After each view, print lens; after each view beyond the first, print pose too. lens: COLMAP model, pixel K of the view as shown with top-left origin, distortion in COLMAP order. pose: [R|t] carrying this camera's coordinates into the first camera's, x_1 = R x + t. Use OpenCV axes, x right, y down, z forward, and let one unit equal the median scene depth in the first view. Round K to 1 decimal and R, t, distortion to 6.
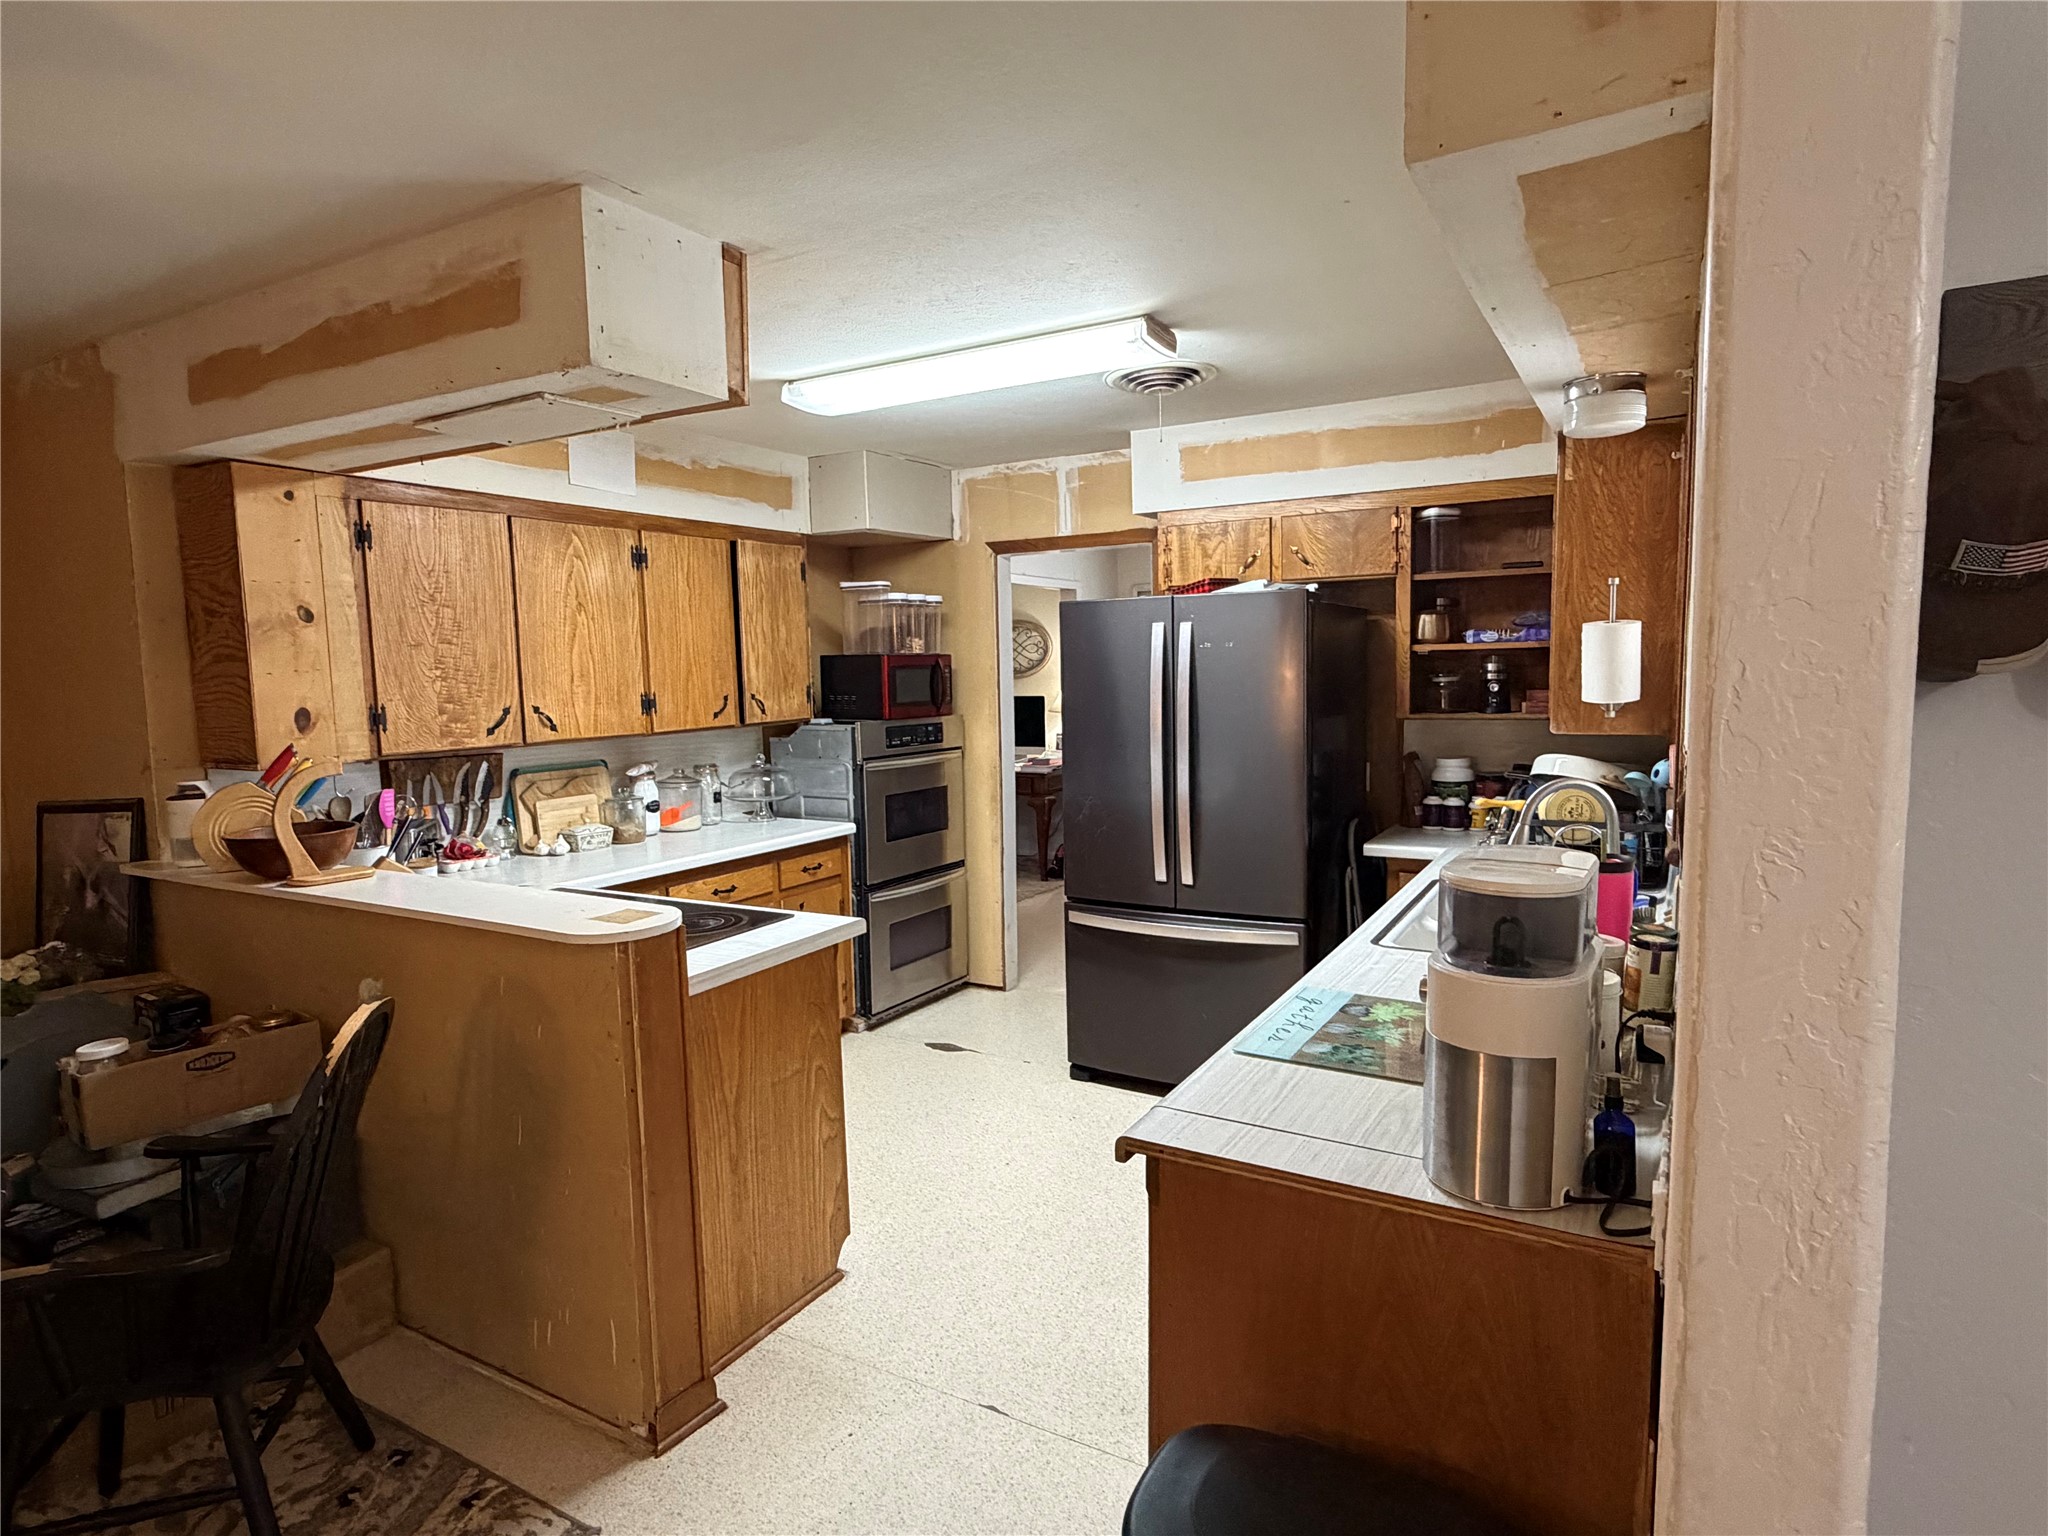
lens RADIAL K [[1132.1, 0, 1027.1], [0, 1132.1, 769.1], [0, 0, 1]] dist [-0.006222, 0.001330]
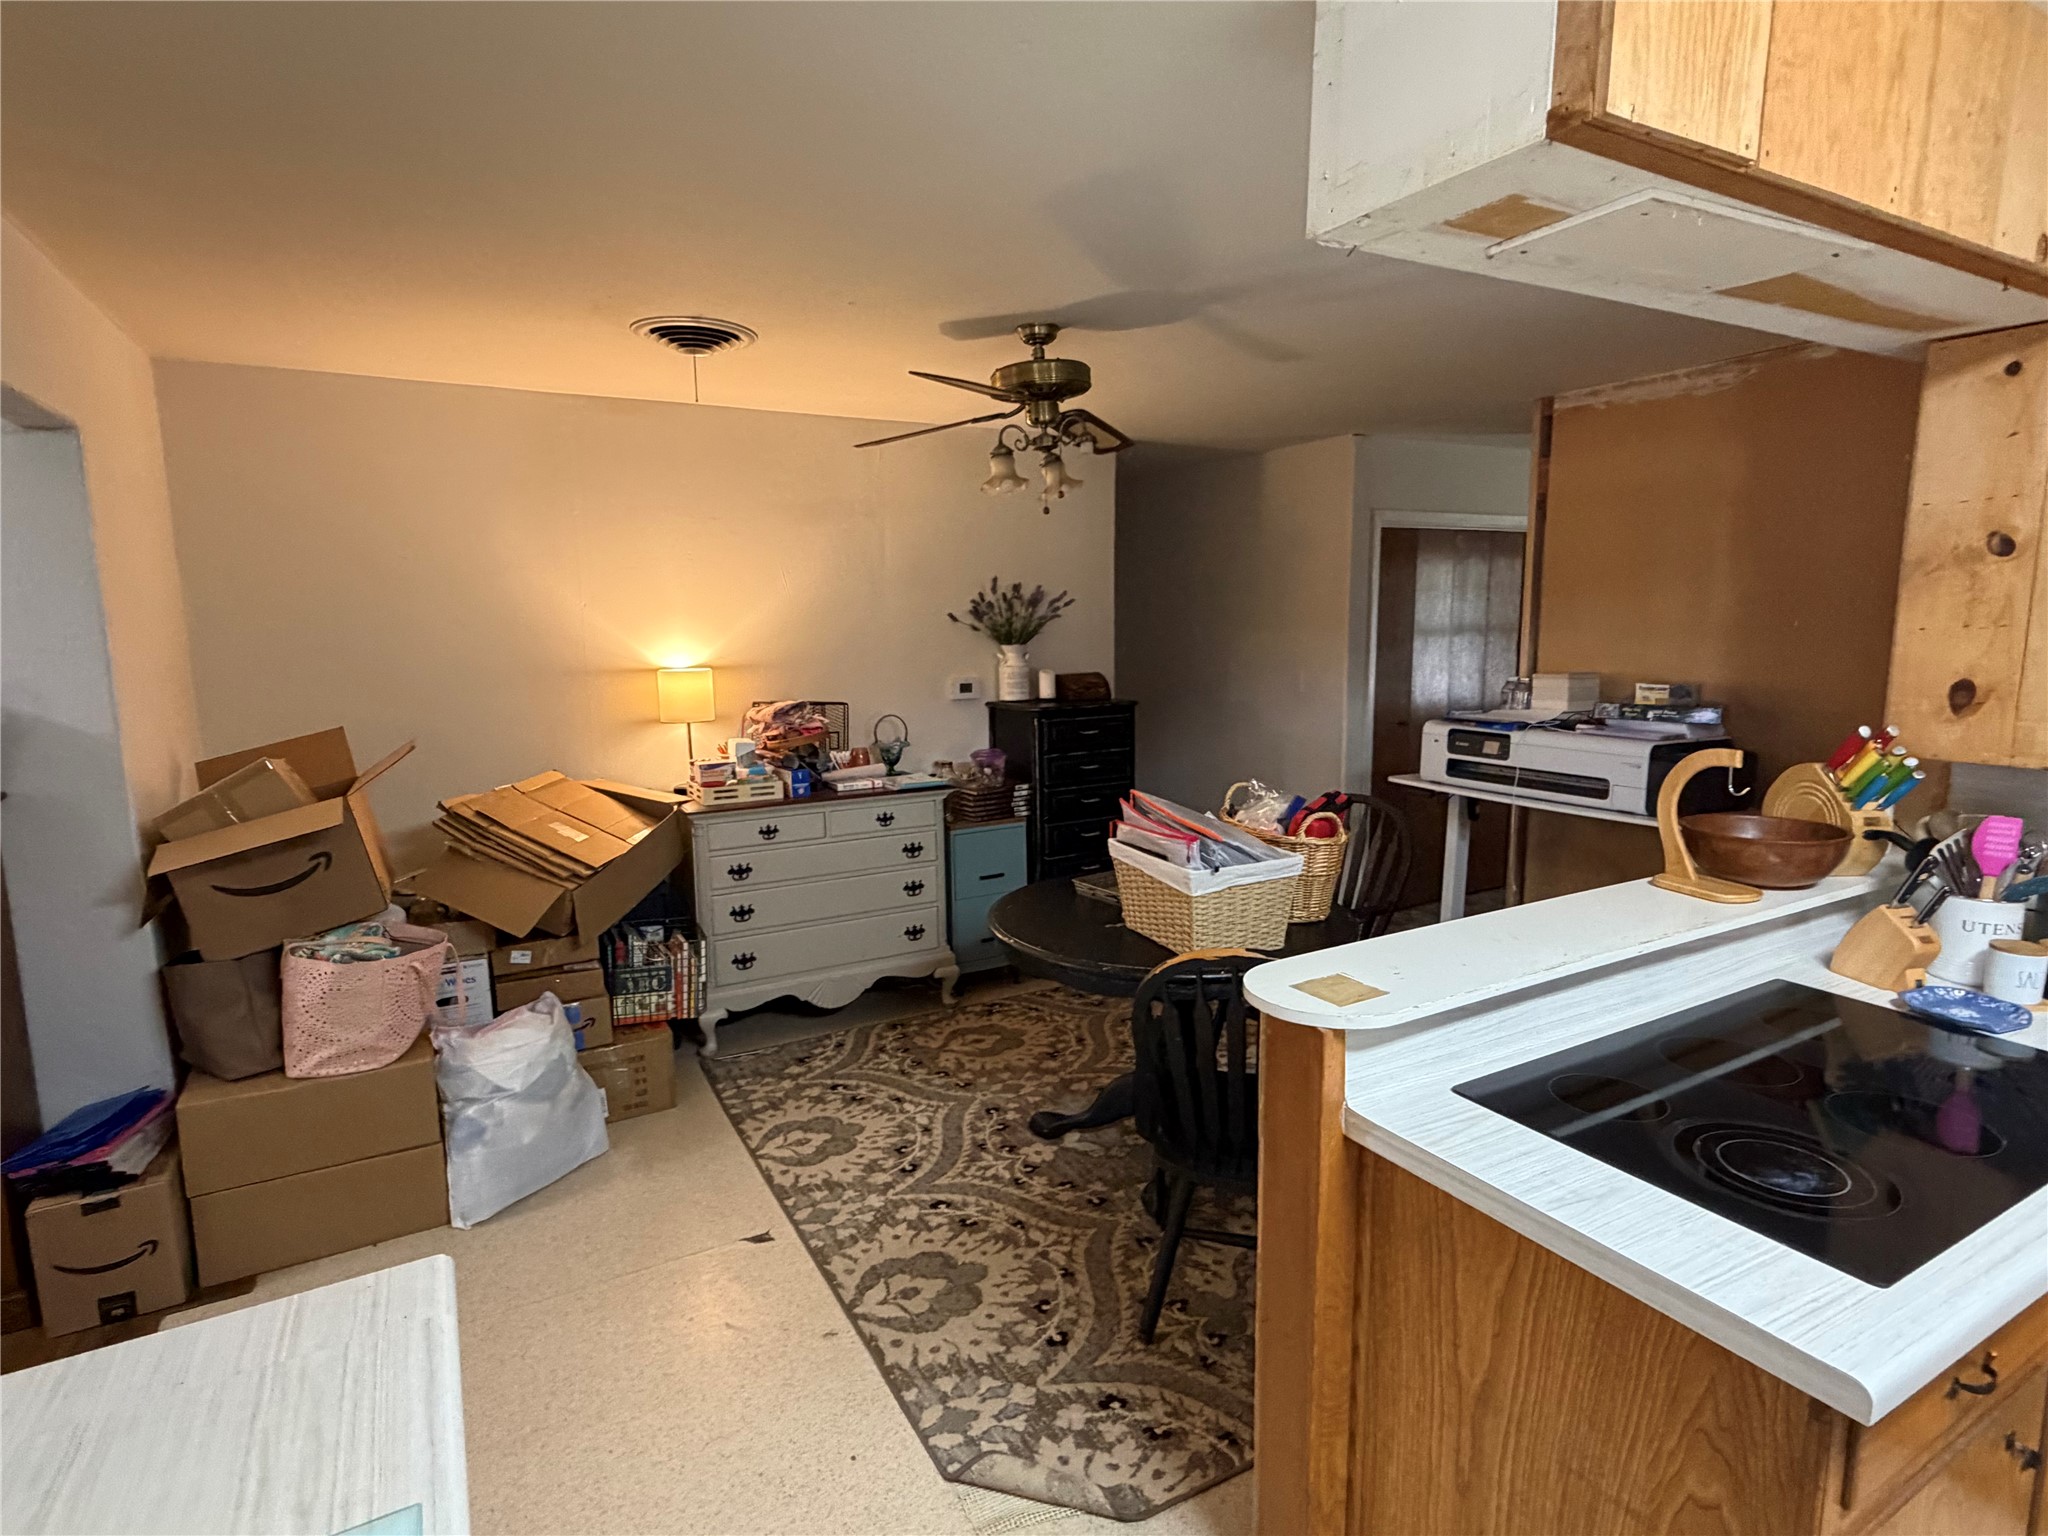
lens RADIAL K [[1067.0, 0, 1027.3], [0, 1067.0, 769.0], [0, 0, 1]] dist [-0.002532, -0.000187]
pose [[-0.509649, 0.157905, -0.845768, 0.233637], [-0.059491, 0.974194, 0.217730, -0.110977], [0.858323, 0.161282, -0.487103, 0.840224]]
